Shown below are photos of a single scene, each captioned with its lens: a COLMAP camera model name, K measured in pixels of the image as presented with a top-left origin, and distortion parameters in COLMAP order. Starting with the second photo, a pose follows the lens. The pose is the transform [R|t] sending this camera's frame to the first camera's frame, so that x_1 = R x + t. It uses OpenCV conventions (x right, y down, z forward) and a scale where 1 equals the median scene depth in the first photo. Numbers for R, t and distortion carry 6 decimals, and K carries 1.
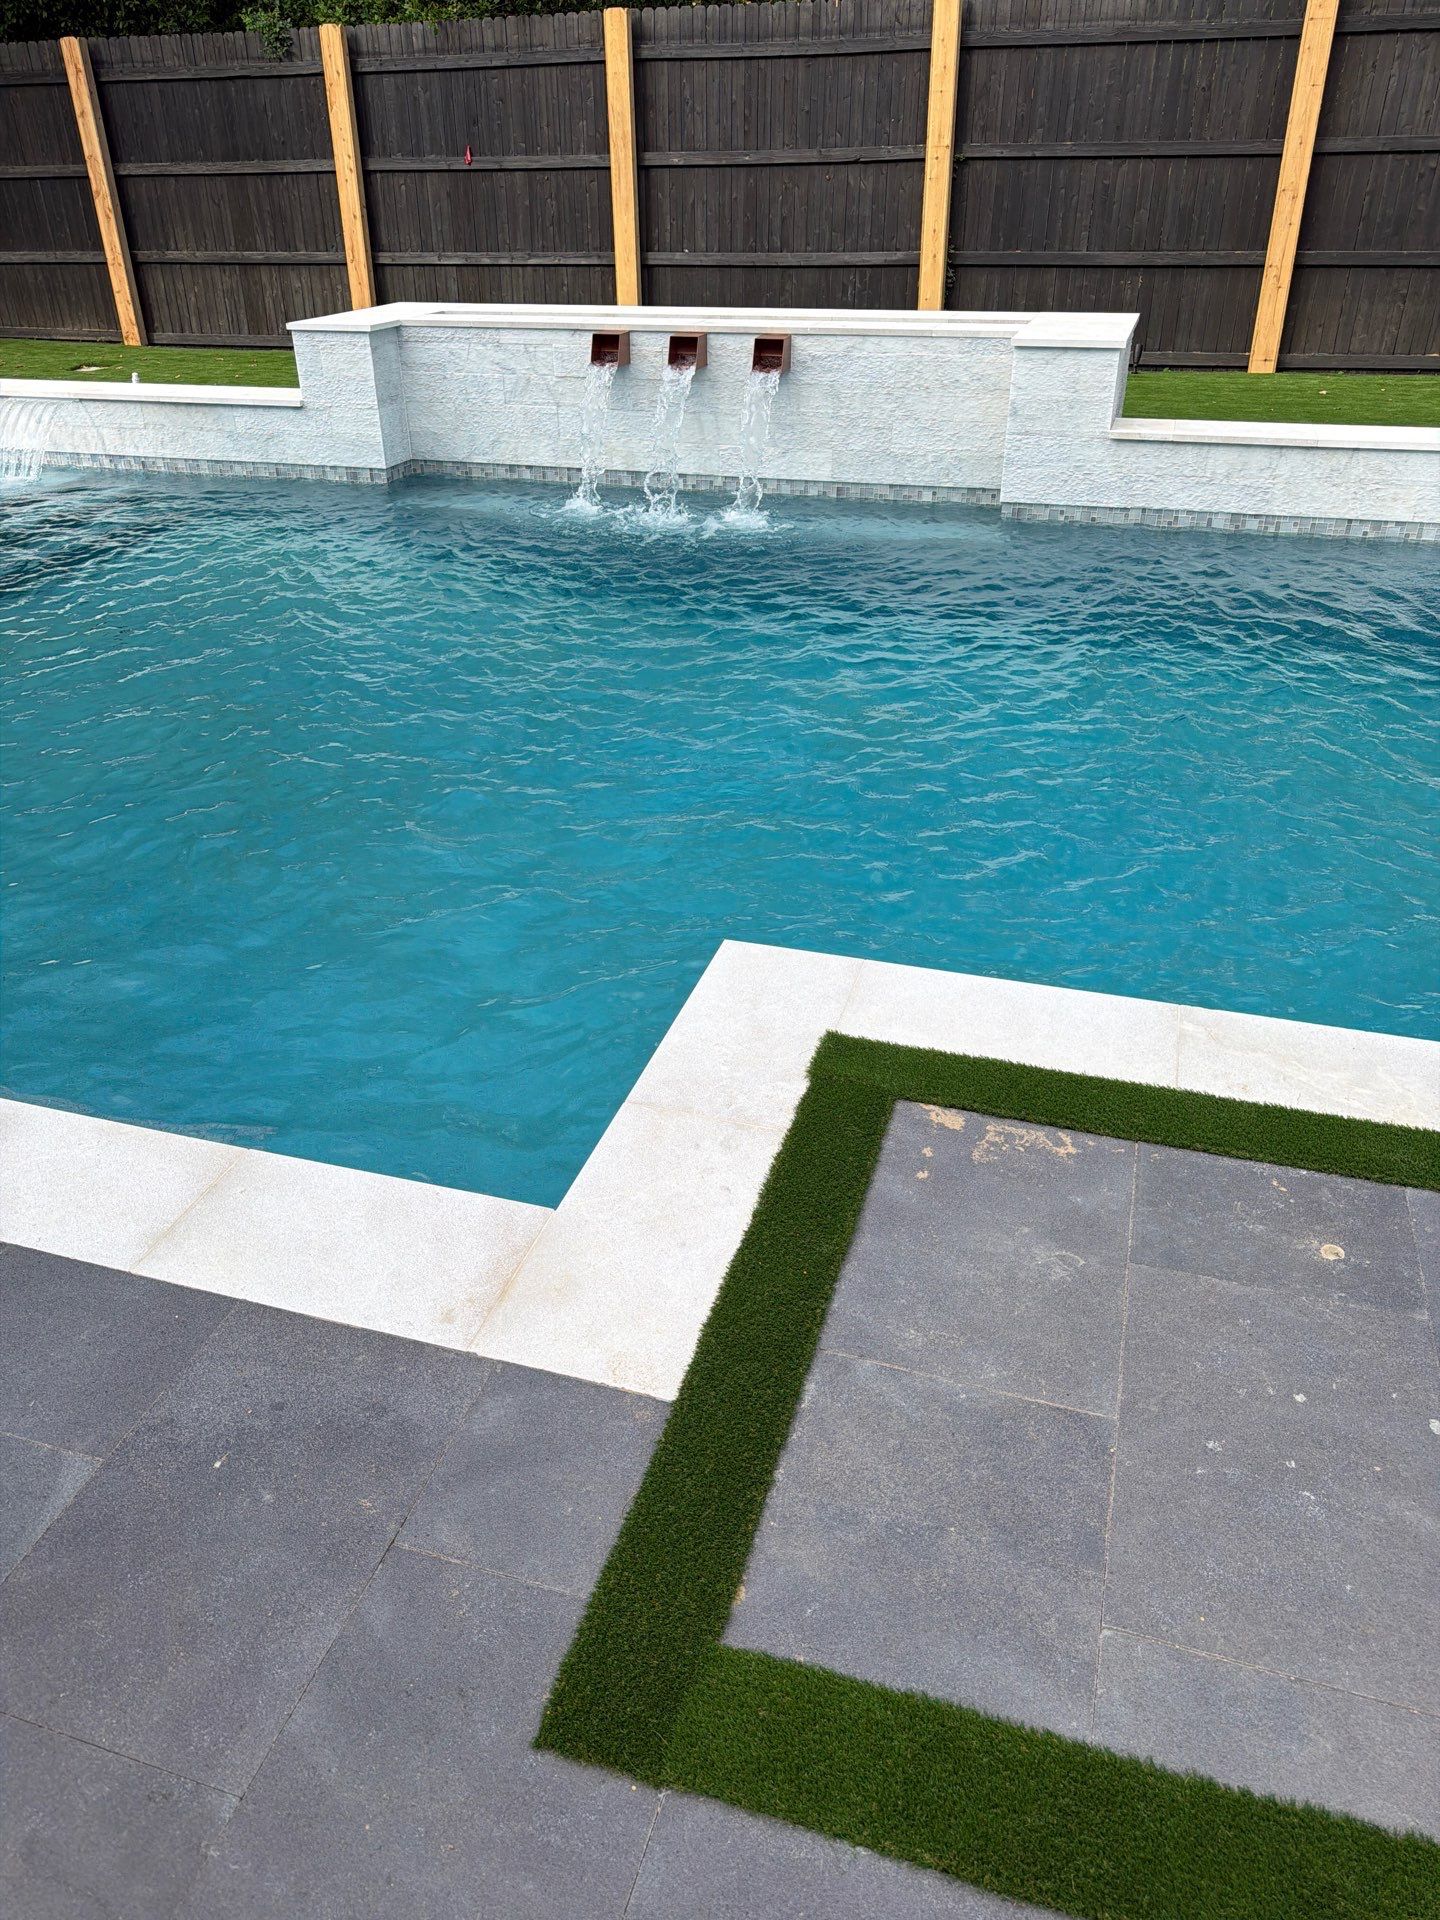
lens RADIAL K [[1366.5, 0, 720.0], [0, 1366.5, 960.0], [0, 0, 1]] dist [0.007871, -0.002989]
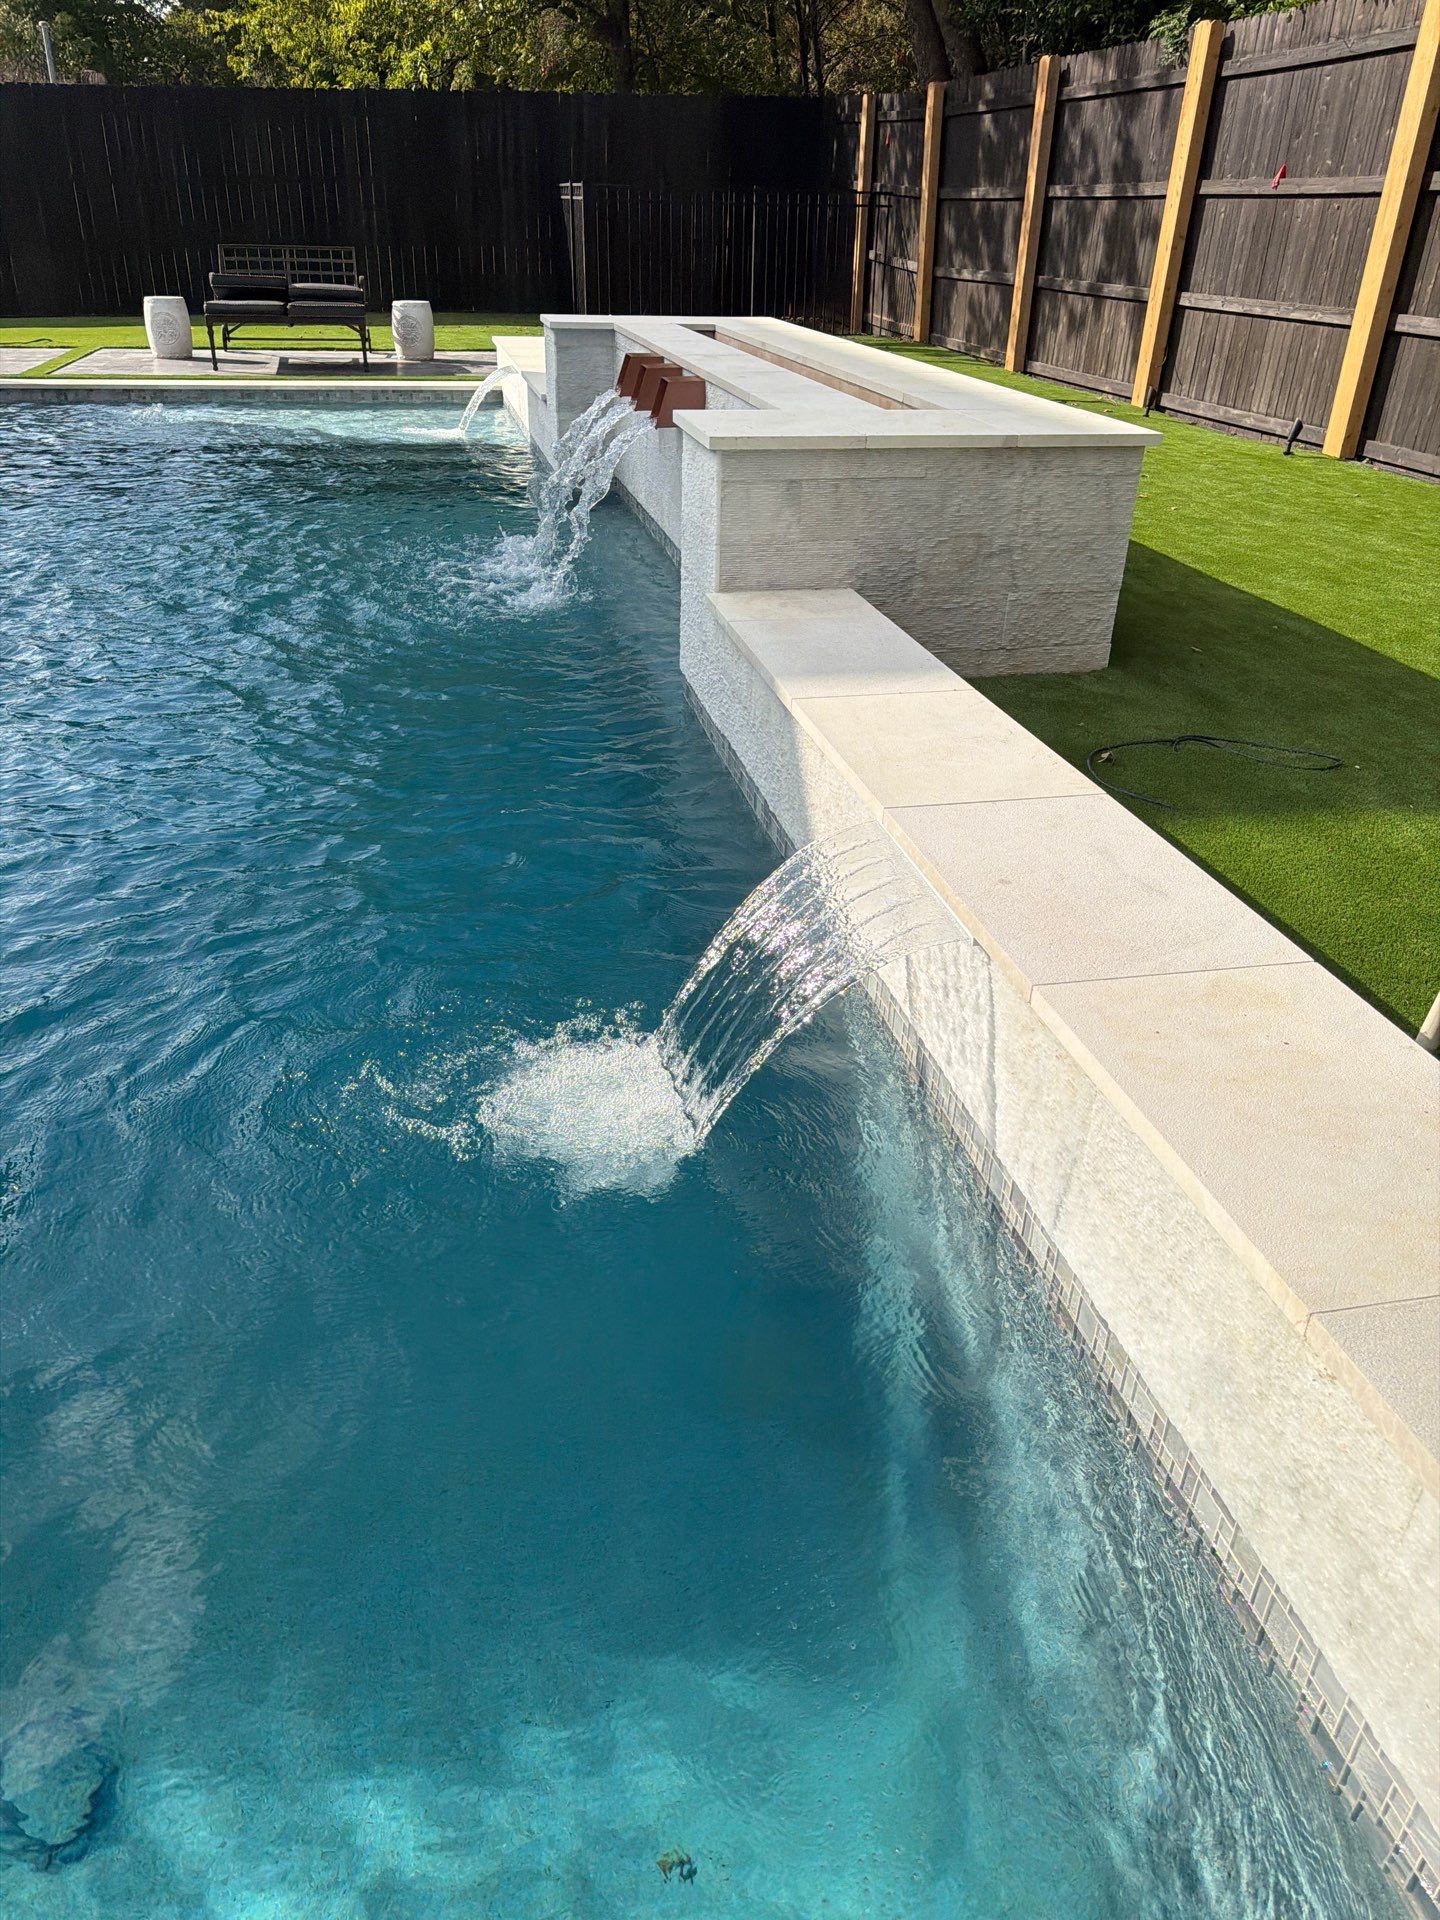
lens RADIAL K [[1394.4, 0, 720.0], [0, 1394.4, 960.0], [0, 0, 1]] dist [-0.000471, -0.000254]
pose [[0.506833, 0.431793, -0.746106, 0.453627], [-0.463245, 0.866343, 0.186693, -0.212978], [0.726997, 0.251008, 0.639117, 0.393837]]
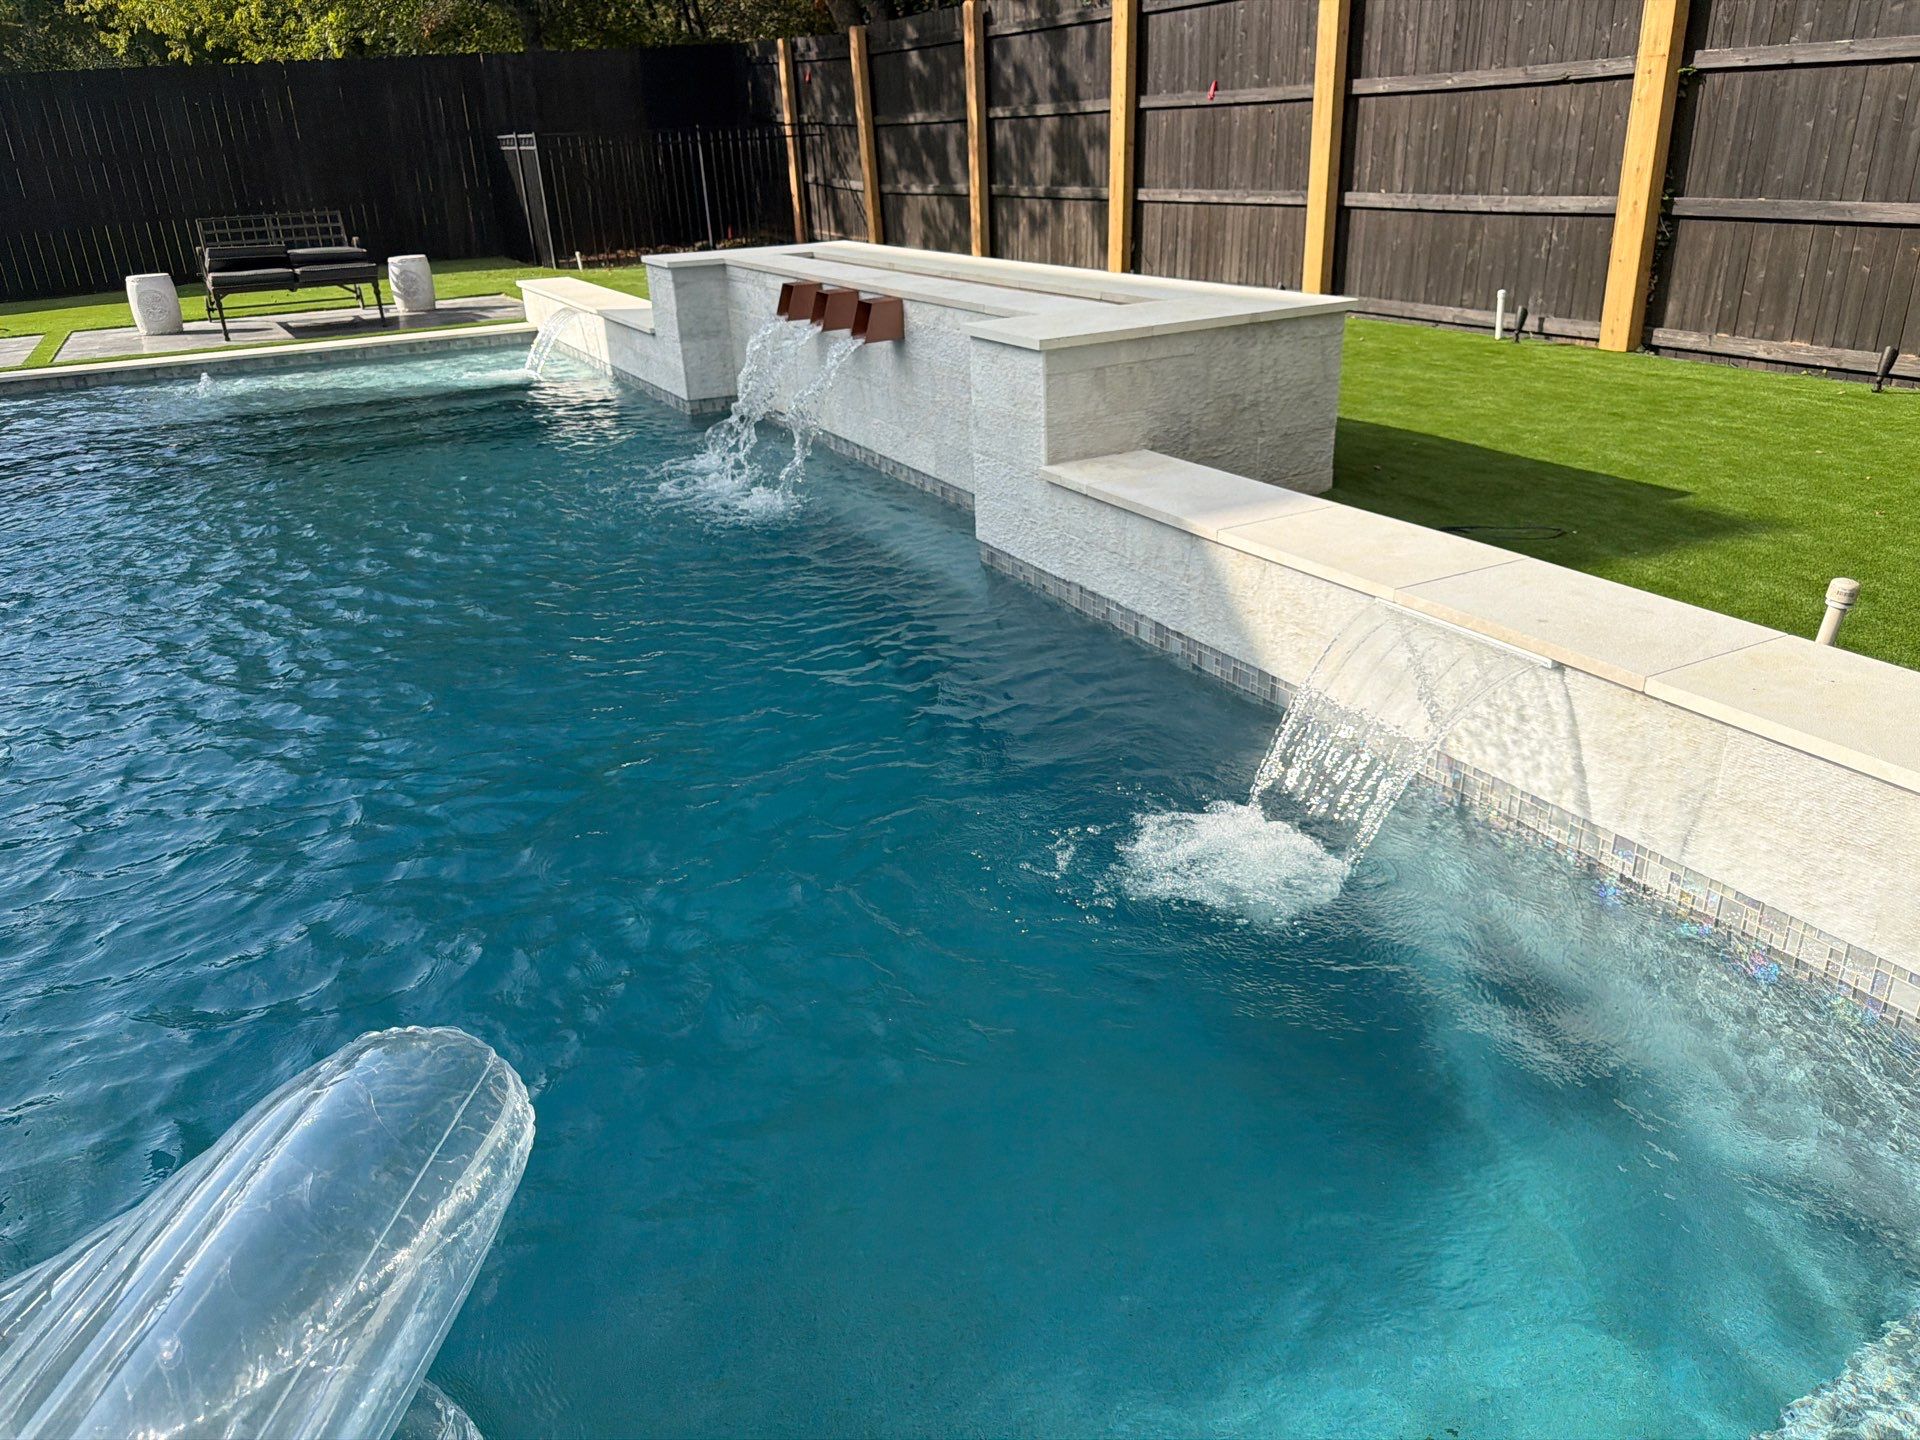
lens RADIAL K [[1366.5, 0, 960.0], [0, 1366.5, 720.0], [0, 0, 1]] dist [0.007871, -0.002989]
pose [[0.720639, 0.261234, -0.642212, 0.413968], [-0.323887, 0.945856, 0.021307, -0.155925], [0.613006, 0.192650, 0.766231, 0.280813]]
